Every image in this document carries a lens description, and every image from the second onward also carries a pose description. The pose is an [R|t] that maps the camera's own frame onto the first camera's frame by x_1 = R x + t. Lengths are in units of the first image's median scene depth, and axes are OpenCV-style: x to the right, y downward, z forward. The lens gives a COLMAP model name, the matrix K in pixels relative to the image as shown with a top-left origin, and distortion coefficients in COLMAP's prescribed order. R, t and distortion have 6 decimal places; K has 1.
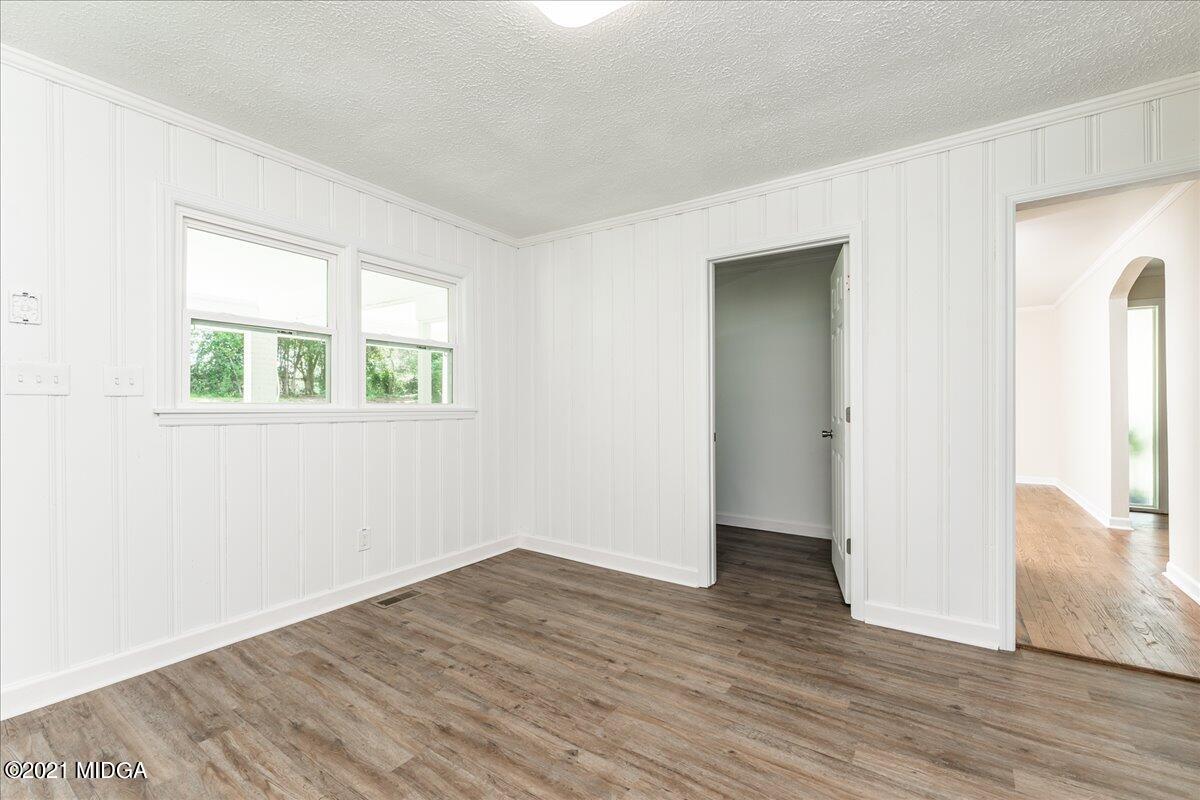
lens RADIAL K [[519.6, 0, 602.1], [0, 519.6, 400.8], [0, 0, 1]] dist [0.000883, -0.000987]
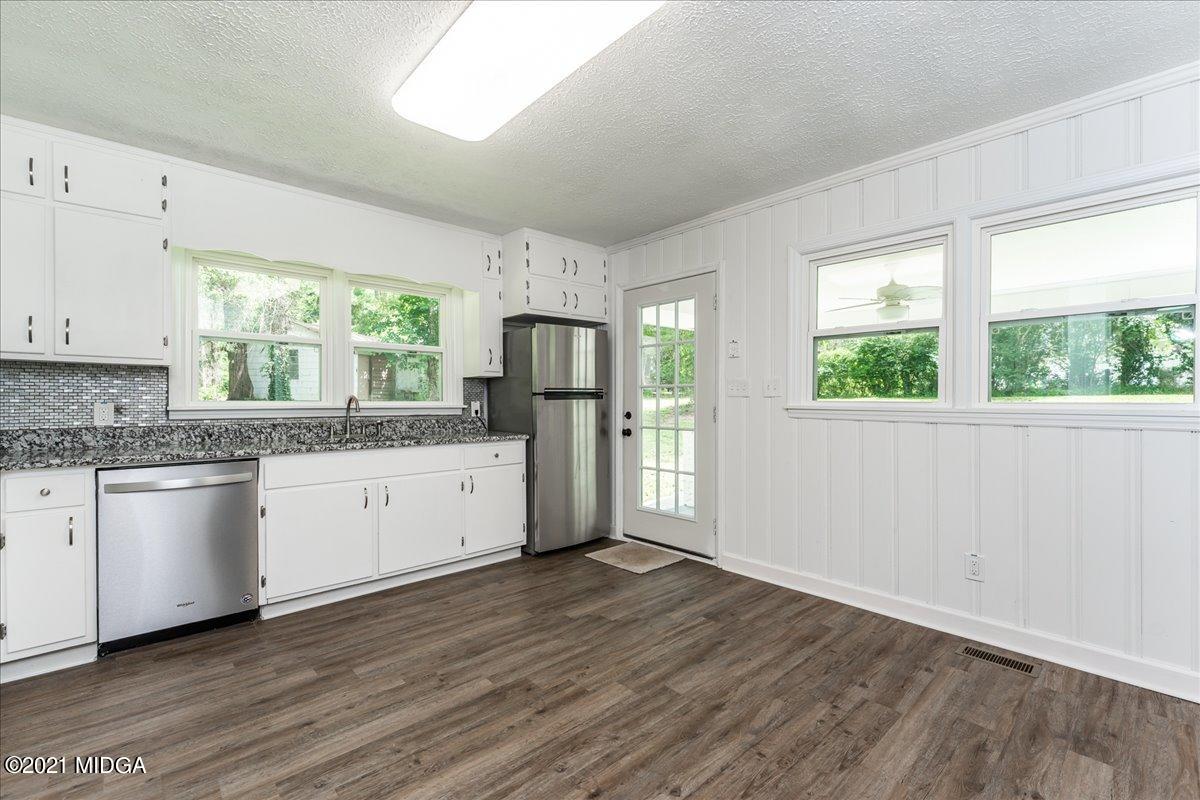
lens RADIAL K [[519.6, 0, 600.9], [0, 519.6, 401.5], [0, 0, 1]] dist [0.000883, -0.000987]
pose [[-0.226333, 0.003331, -0.974044, 0.627834], [0.003277, 0.999991, 0.002658, -0.000907], [0.974044, -0.002591, -0.226342, 0.800349]]
